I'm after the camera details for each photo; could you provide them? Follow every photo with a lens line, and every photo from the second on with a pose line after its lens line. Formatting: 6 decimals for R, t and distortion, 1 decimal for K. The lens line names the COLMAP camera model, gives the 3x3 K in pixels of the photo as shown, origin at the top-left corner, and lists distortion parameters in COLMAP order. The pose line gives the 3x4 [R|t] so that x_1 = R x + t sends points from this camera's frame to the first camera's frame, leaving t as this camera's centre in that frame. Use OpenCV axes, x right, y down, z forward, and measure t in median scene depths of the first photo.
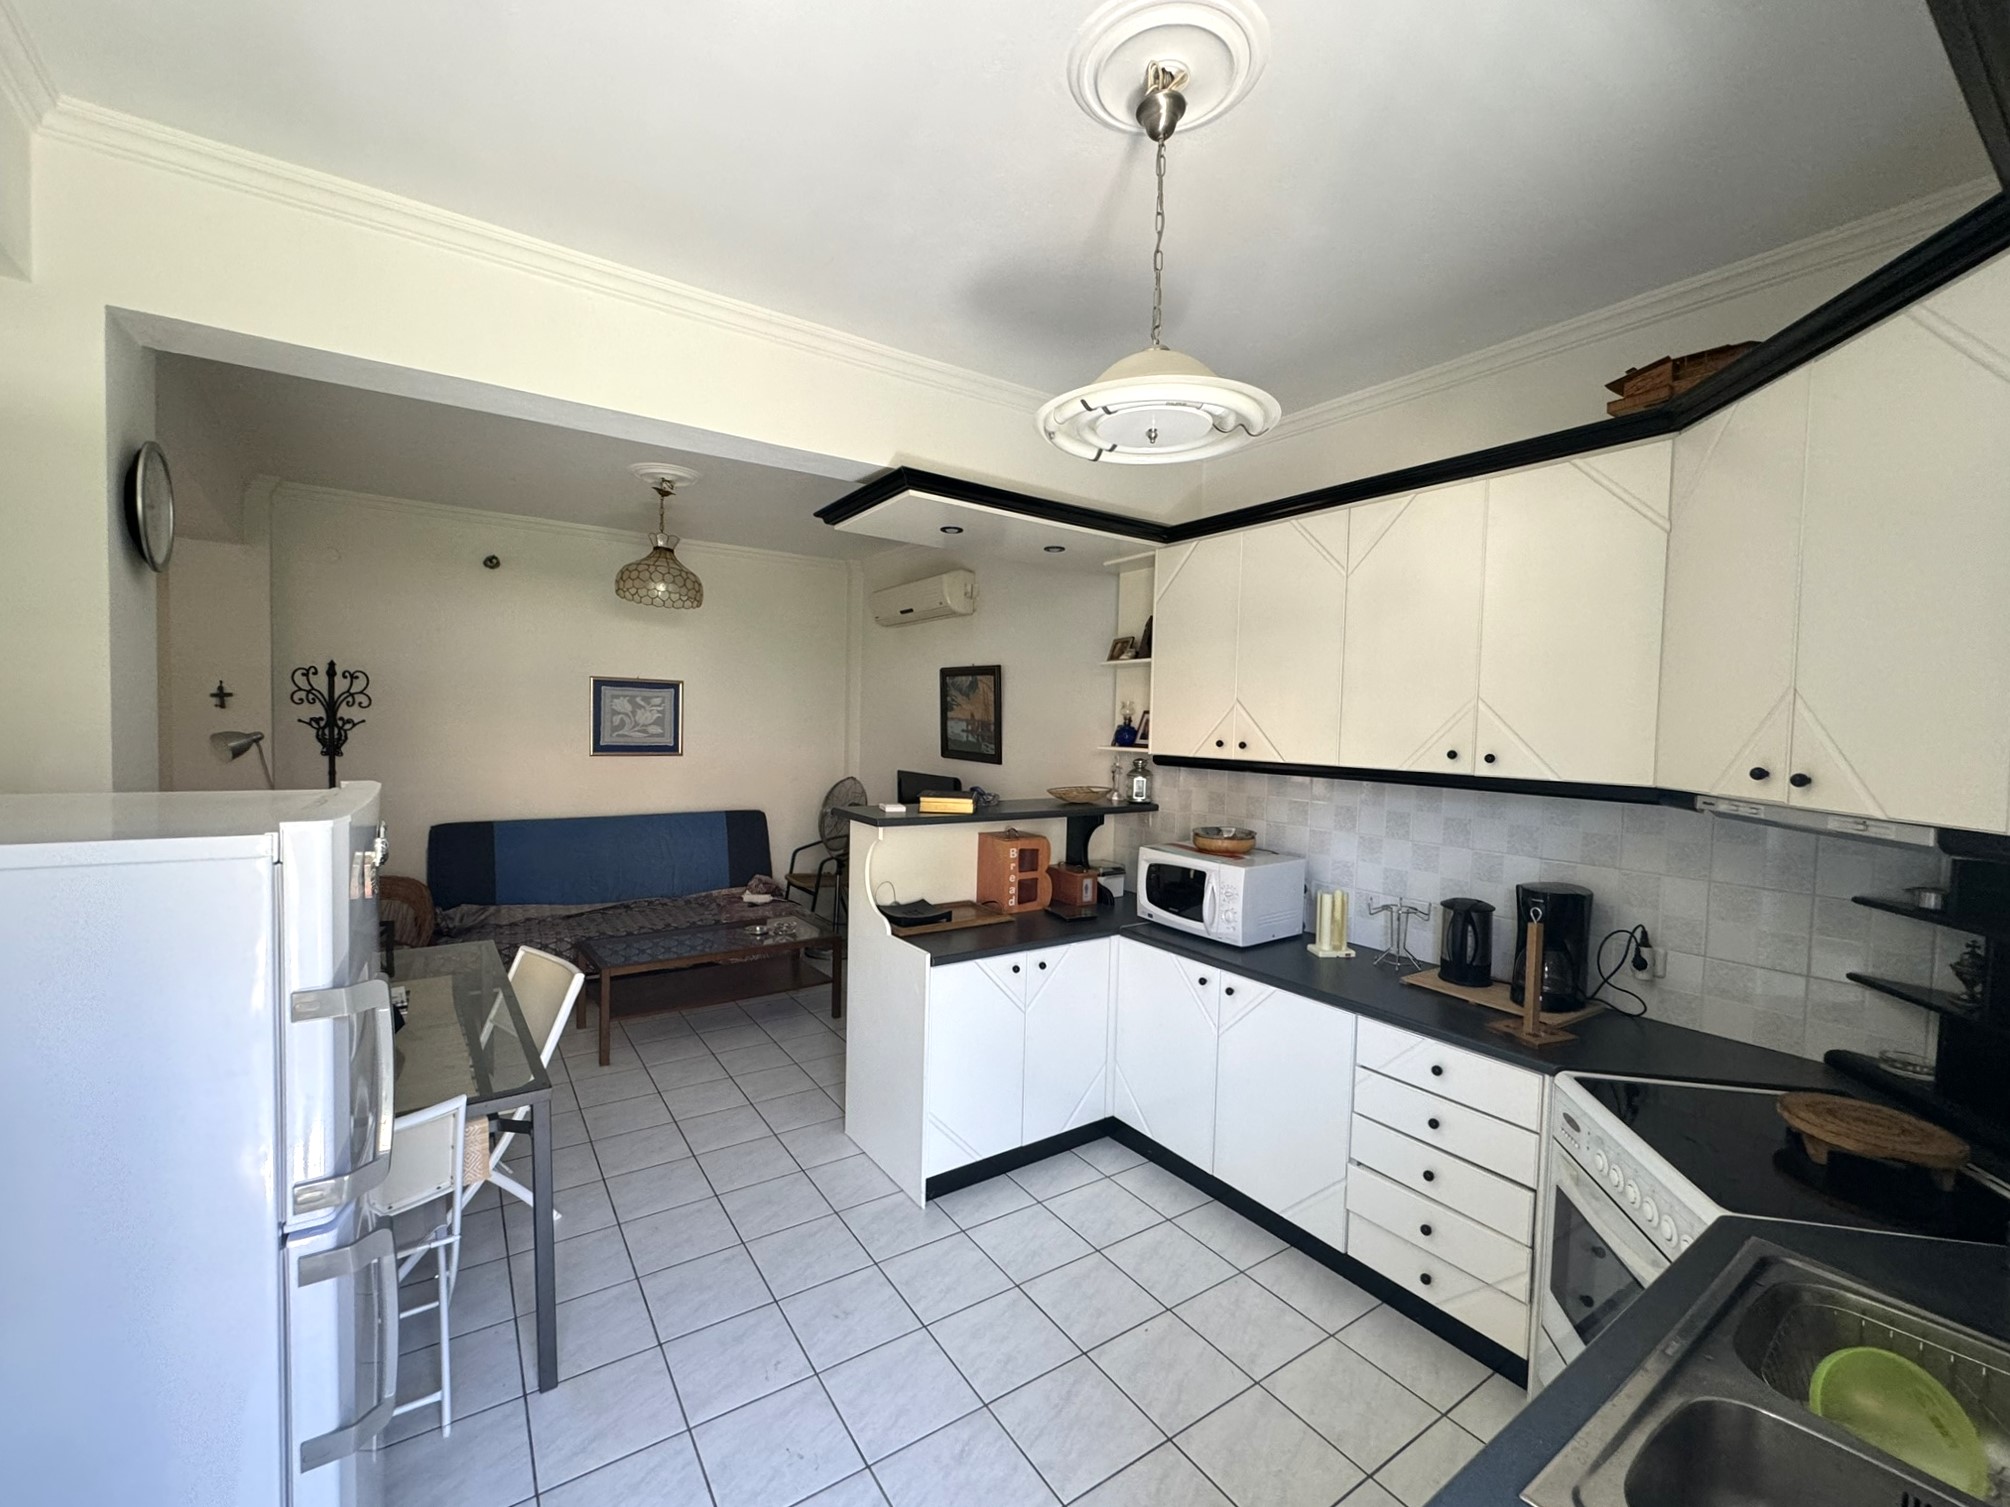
lens RADIAL K [[837.8, 0, 1002.2], [0, 837.8, 758.5], [0, 0, 1]] dist [-0.000588, 0.000396]
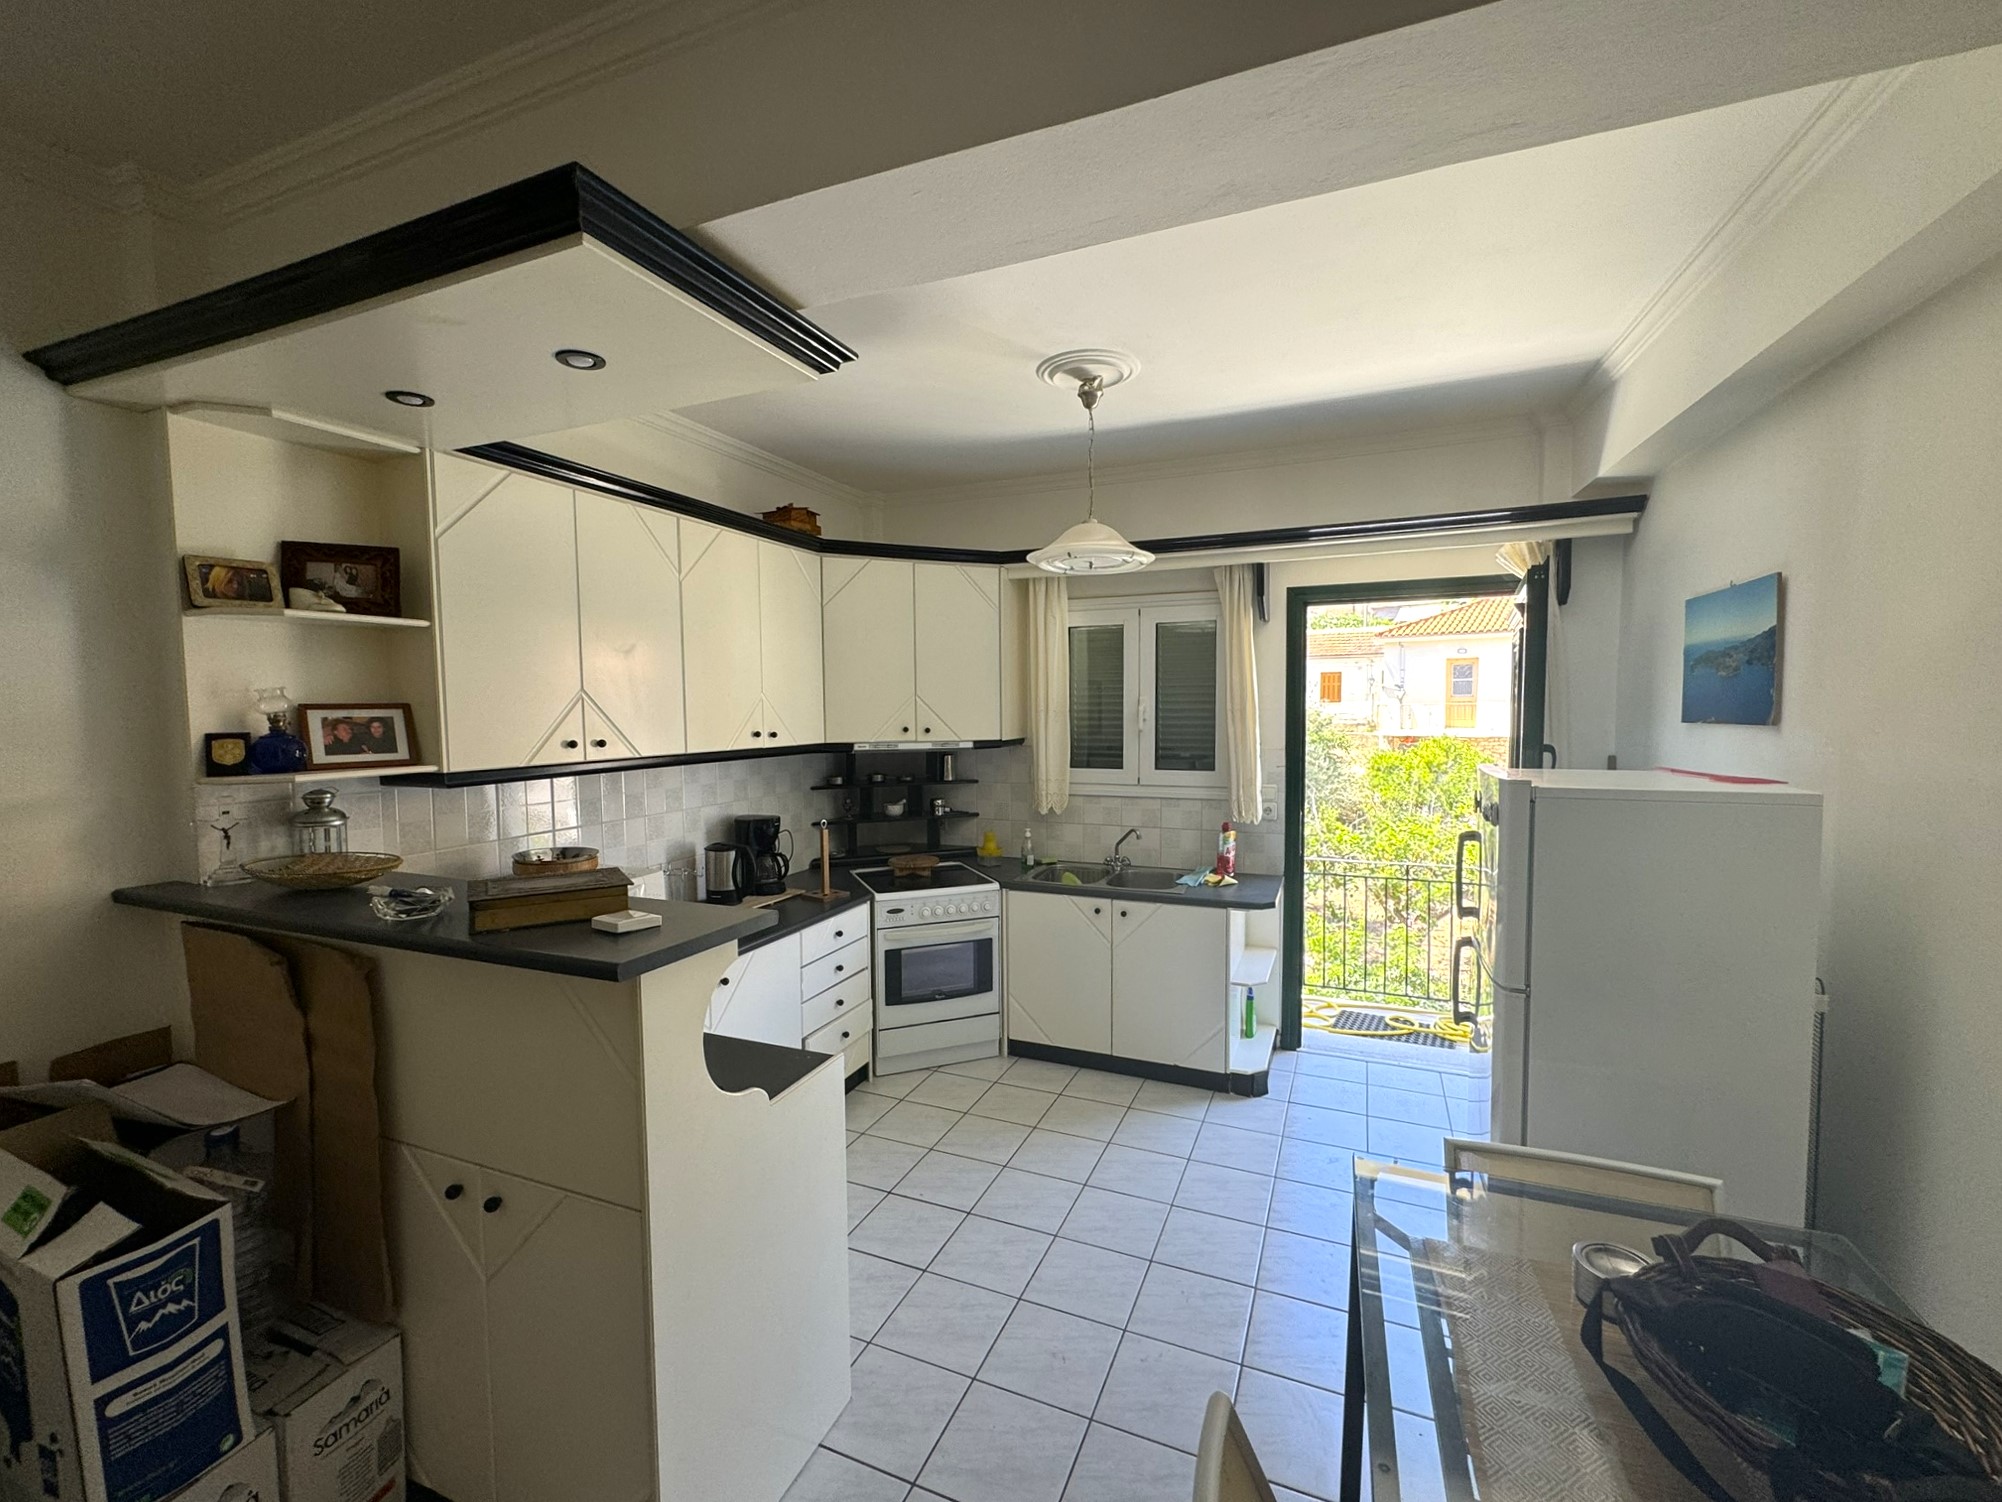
lens RADIAL K [[834.5, 0, 998.2], [0, 834.5, 755.9], [0, 0, 1]] dist [-0.000588, 0.000396]
pose [[-0.537051, -0.072689, 0.840412, -0.406165], [0.032210, 0.993787, 0.106538, -0.049953], [-0.842935, 0.084286, -0.531372, 0.680246]]
